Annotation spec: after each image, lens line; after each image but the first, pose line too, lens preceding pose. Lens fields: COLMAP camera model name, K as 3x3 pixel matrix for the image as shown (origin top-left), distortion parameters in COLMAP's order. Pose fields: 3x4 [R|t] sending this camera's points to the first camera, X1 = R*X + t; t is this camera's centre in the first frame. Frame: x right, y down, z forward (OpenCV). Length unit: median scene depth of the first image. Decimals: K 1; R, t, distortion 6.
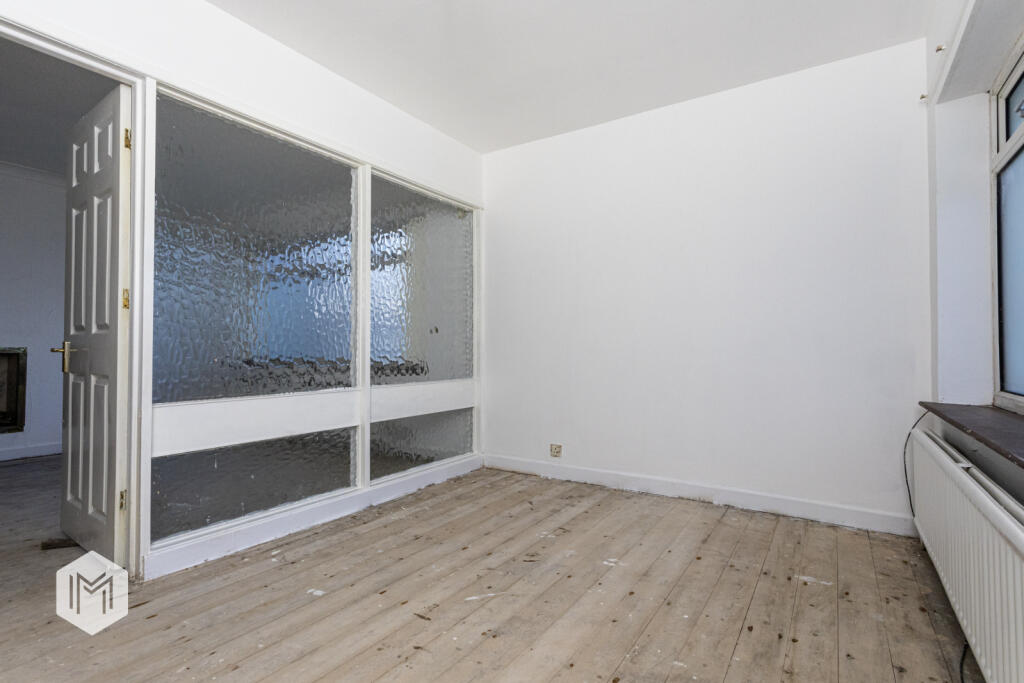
lens RADIAL K [[490.5, 0, 512.0], [0, 490.5, 341.5], [0, 0, 1]] dist [-0.000375, 0.000400]
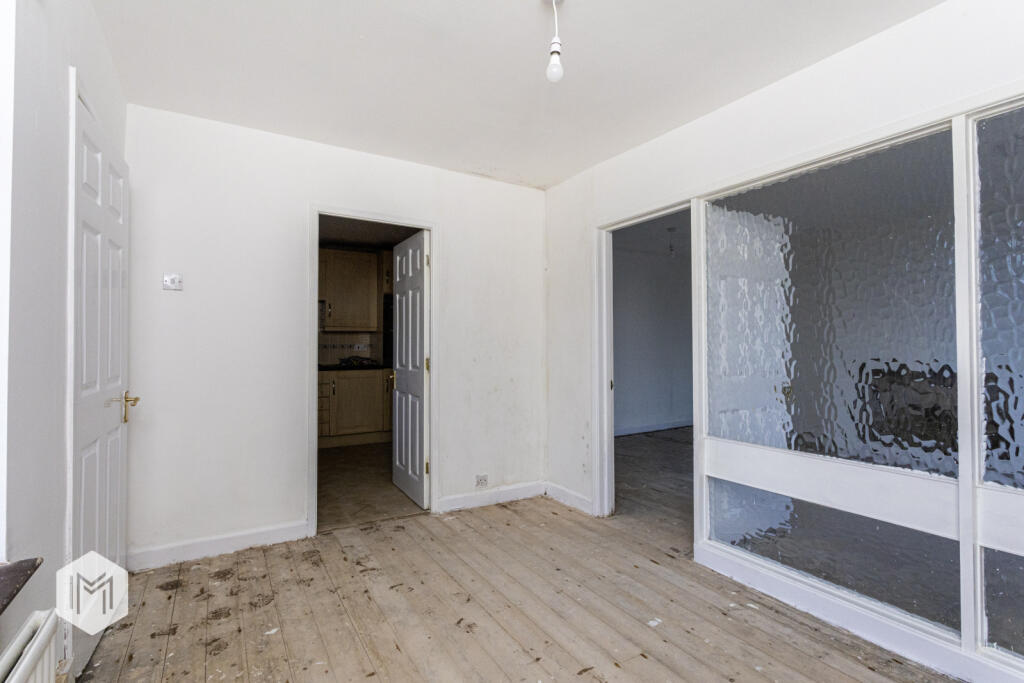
lens RADIAL K [[481.4, 0, 514.0], [0, 481.4, 342.9], [0, 0, 1]] dist [-0.001864, 0.000124]
pose [[-0.419650, -0.005705, -0.907668, 0.641143], [0.017115, 0.999753, -0.014197, -0.108795], [0.907525, -0.021492, -0.419448, 1.001917]]
